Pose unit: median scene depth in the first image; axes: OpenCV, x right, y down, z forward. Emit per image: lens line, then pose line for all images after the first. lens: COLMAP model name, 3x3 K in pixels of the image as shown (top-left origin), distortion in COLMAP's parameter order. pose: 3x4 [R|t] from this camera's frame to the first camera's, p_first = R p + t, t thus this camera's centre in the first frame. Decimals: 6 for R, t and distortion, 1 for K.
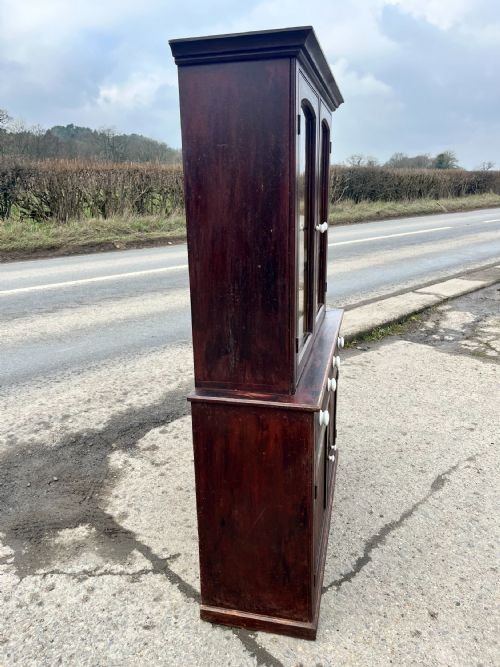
lens RADIAL K [[505.5, 0, 250.3], [0, 505.5, 330.1], [0, 0, 1]] dist [0.068064, -0.095150]
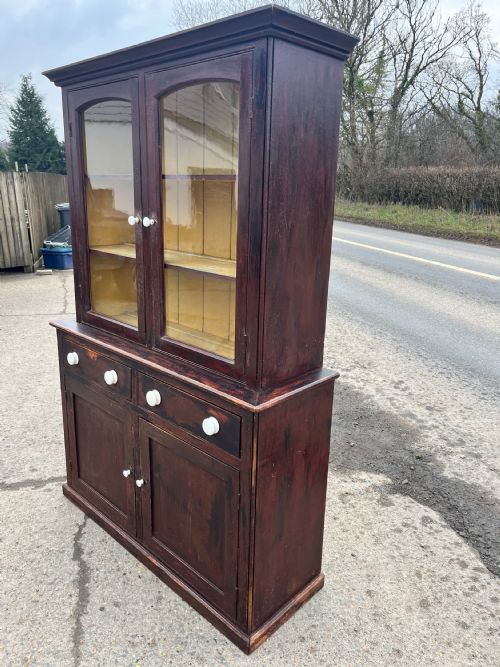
lens RADIAL K [[505.5, 0, 243.3], [0, 505.5, 330.7], [0, 0, 1]] dist [0.068064, -0.095150]
pose [[-0.517351, 0.234605, -0.822987, 0.604462], [-0.249589, 0.878513, 0.407332, -0.323573], [0.818568, 0.416143, -0.395945, 1.159091]]
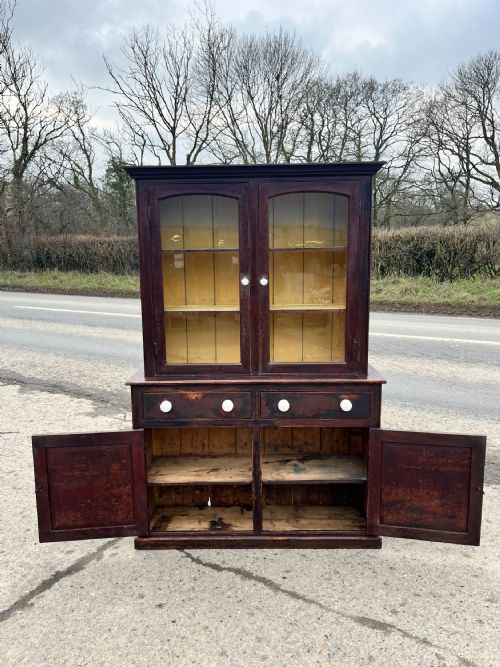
lens RADIAL K [[505.5, 0, 251.9], [0, 505.5, 338.9], [0, 0, 1]] dist [0.068064, -0.095150]
pose [[0.211988, 0.170247, -0.962329, 0.986872], [-0.259061, 0.959270, 0.112638, -0.150861], [0.942310, 0.225424, 0.247458, 0.530545]]
